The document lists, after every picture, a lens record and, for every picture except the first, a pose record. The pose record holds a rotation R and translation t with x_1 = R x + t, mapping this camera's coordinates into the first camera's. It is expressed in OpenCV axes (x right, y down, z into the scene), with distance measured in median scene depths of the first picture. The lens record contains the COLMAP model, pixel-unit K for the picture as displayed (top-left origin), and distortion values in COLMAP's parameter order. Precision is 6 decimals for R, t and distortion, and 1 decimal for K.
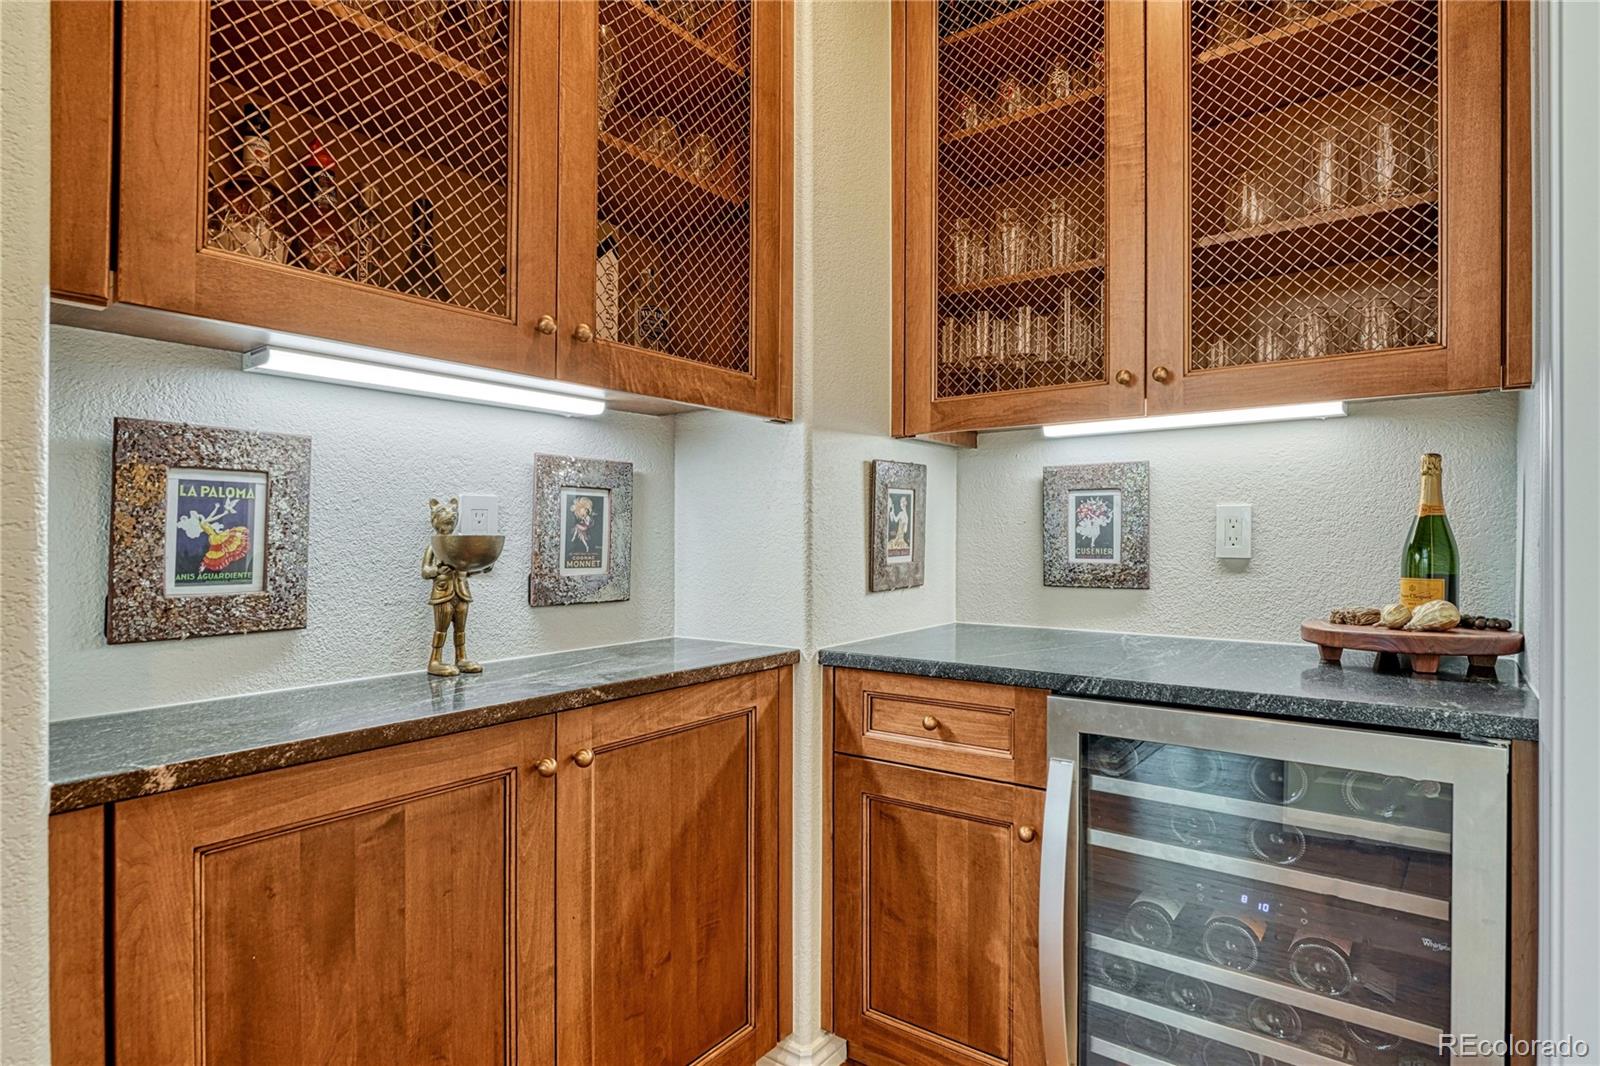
lens RADIAL K [[831.9, 0, 800.0], [0, 831.9, 533.0], [0, 0, 1]] dist [-0.000624, -0.000067]
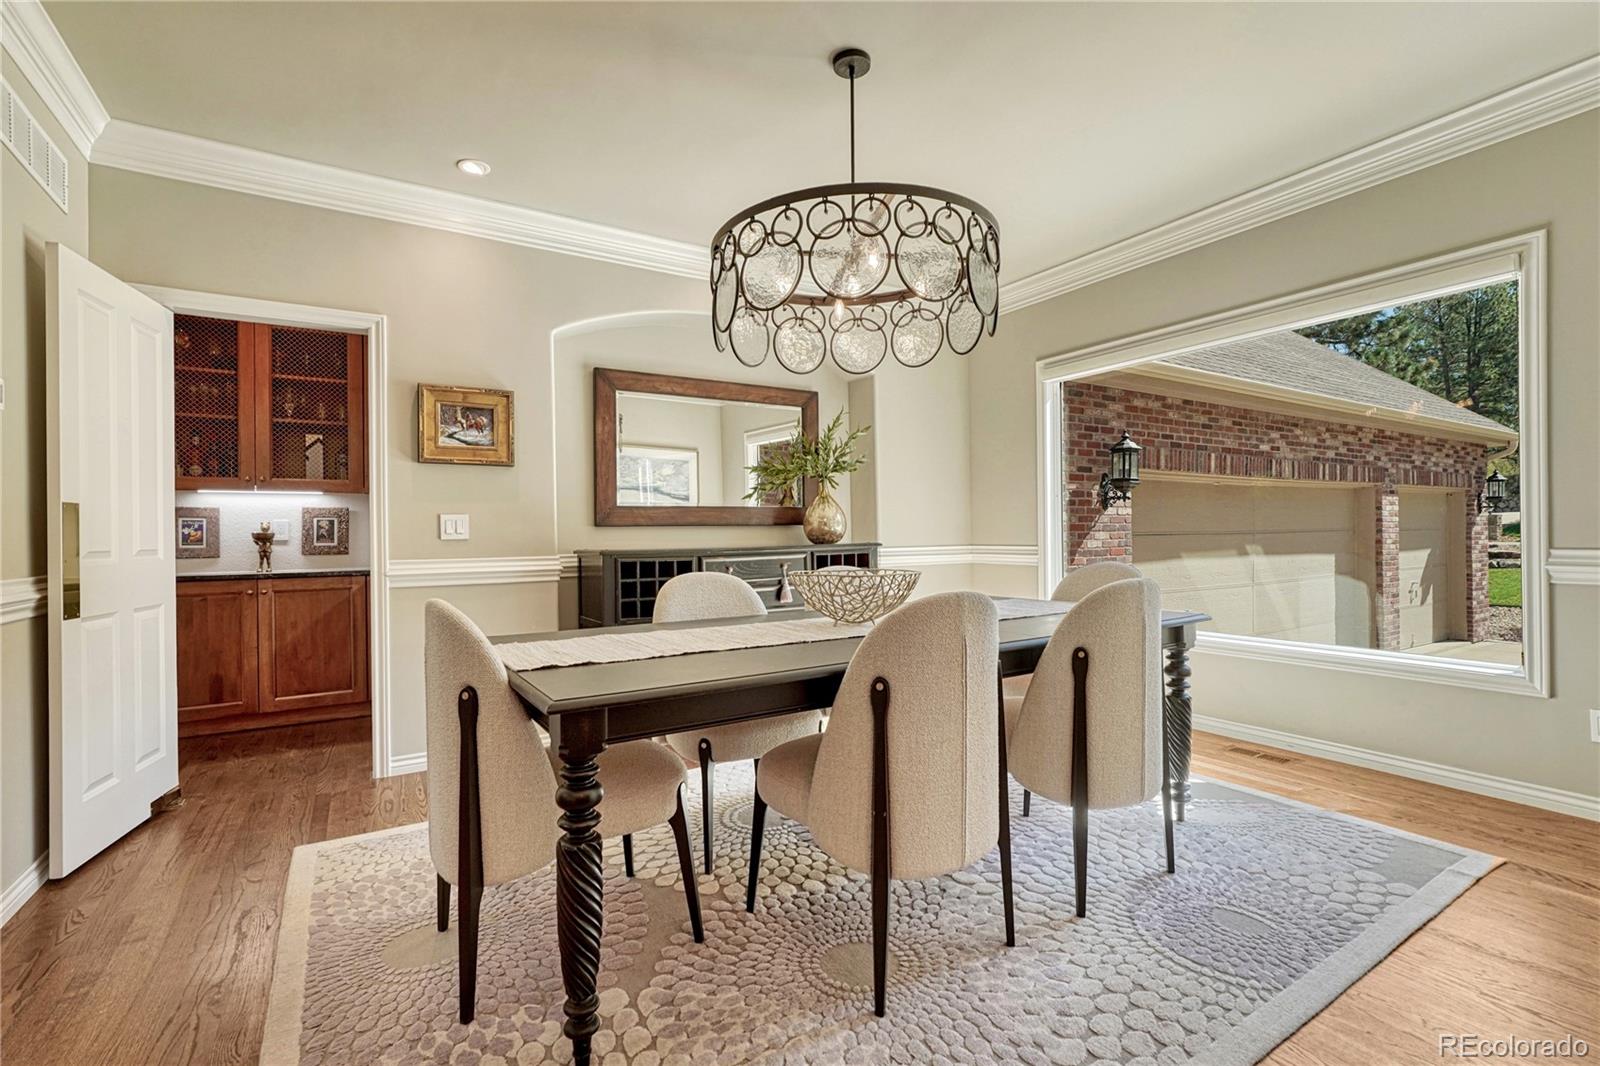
lens RADIAL K [[707.8, 0, 800.0], [0, 707.8, 533.0], [0, 0, 1]] dist [-0.001053, -0.000097]
pose [[0.928264, -0.011132, -0.371756, 2.978038], [0.011719, 0.999931, -0.000681, 0.034494], [0.371738, -0.003725, 0.928330, -0.990476]]
